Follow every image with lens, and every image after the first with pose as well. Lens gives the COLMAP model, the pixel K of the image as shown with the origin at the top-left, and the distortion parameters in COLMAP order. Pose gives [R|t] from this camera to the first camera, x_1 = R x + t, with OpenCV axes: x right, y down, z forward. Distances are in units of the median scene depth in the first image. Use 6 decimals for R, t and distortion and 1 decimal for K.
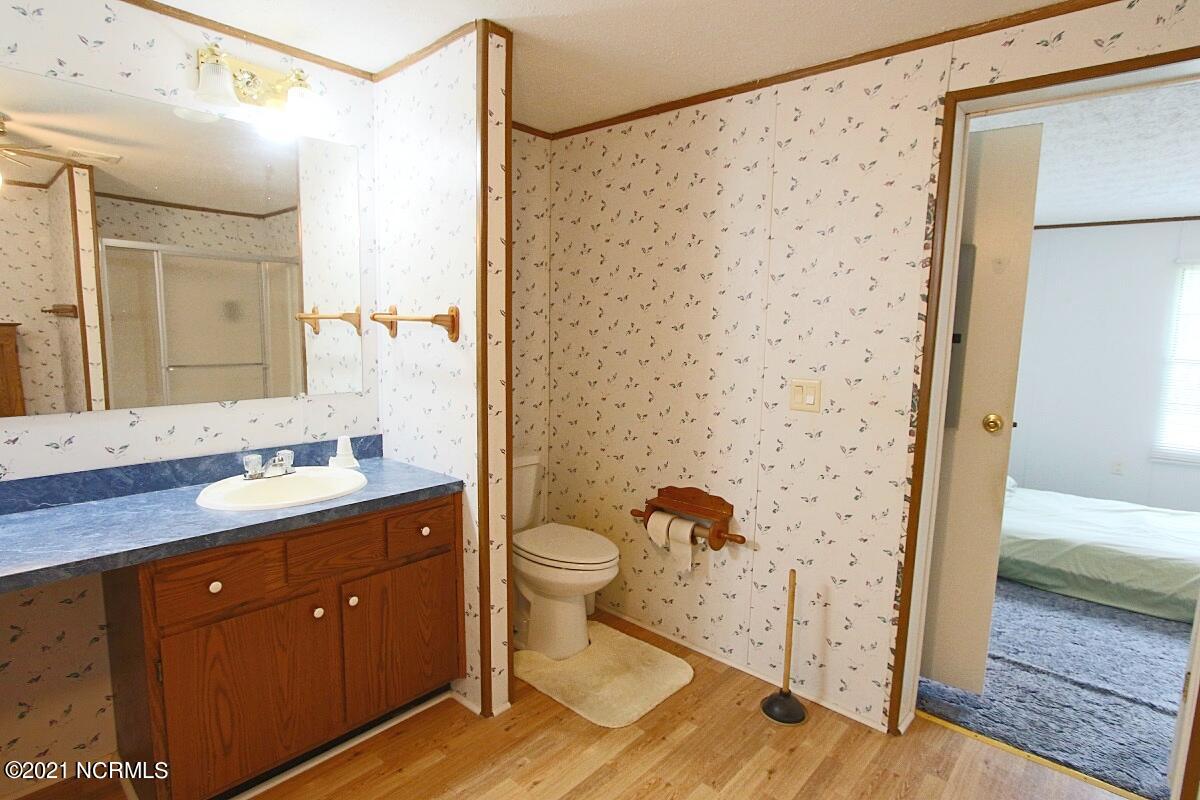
lens RADIAL K [[620.1, 0, 612.2], [0, 620.1, 398.6], [0, 0, 1]] dist [-0.017994, 0.004105]
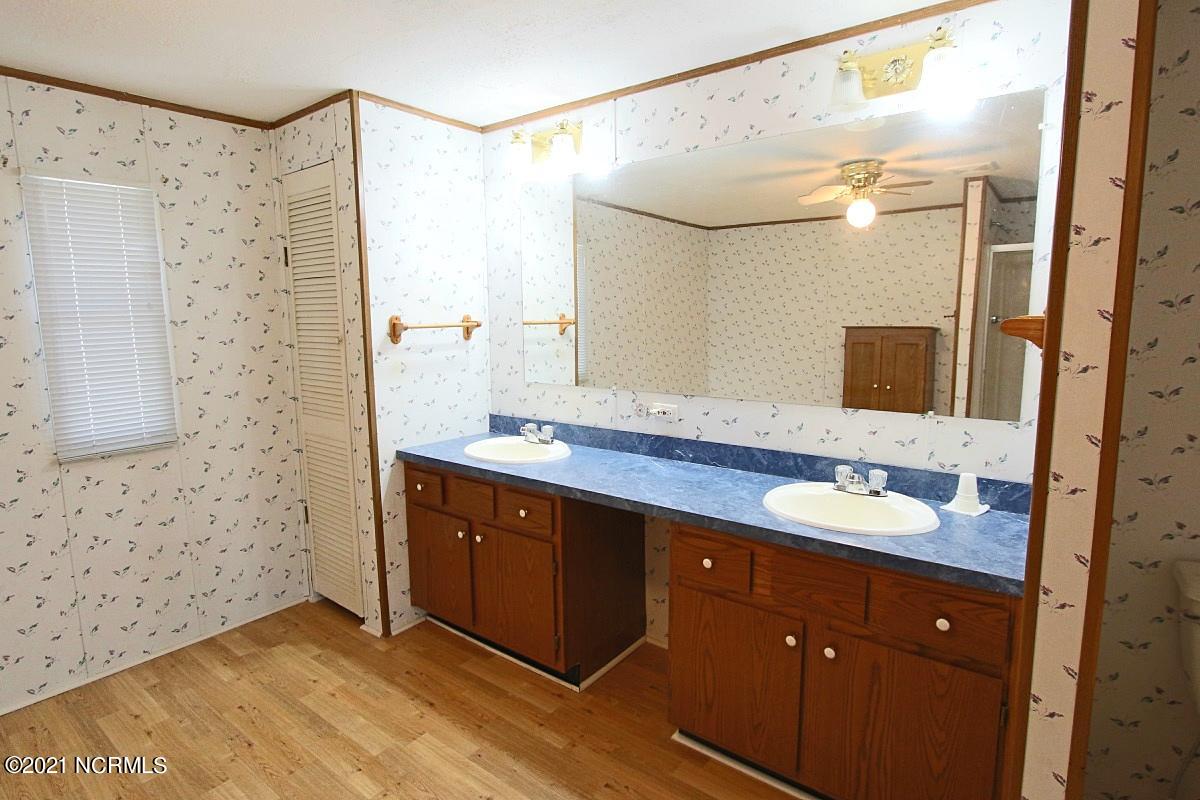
lens RADIAL K [[620.1, 0, 601.5], [0, 620.1, 398.5], [0, 0, 1]] dist [-0.017994, 0.004105]
pose [[0.063881, 0.113265, -0.991509, 0.383674], [-0.110433, 0.988239, 0.105777, -0.082302], [0.991829, 0.102738, 0.075638, 0.589594]]
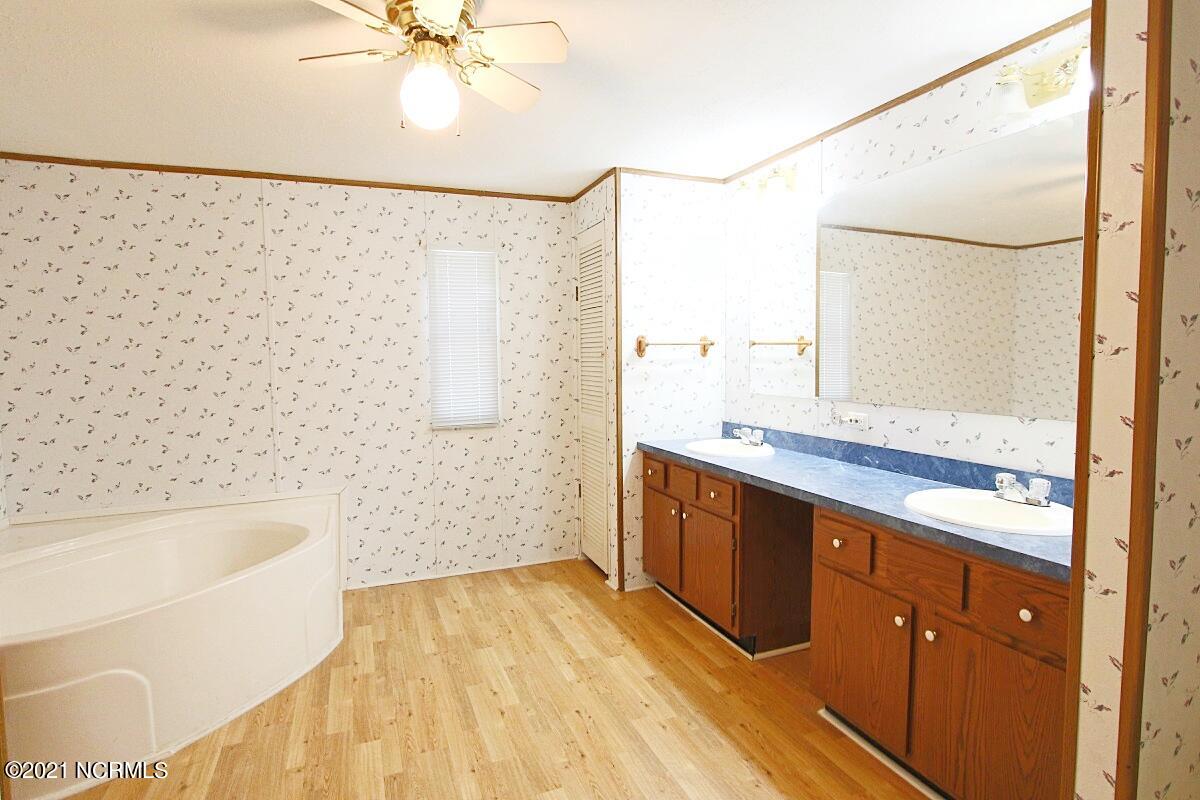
lens RADIAL K [[620.1, 0, 605.3], [0, 620.1, 399.6], [0, 0, 1]] dist [-0.017994, 0.004105]
pose [[-0.448052, 0.044527, -0.892898, 0.597671], [-0.109445, 0.988515, 0.104215, -0.058267], [0.887283, 0.144417, -0.438033, 0.937993]]
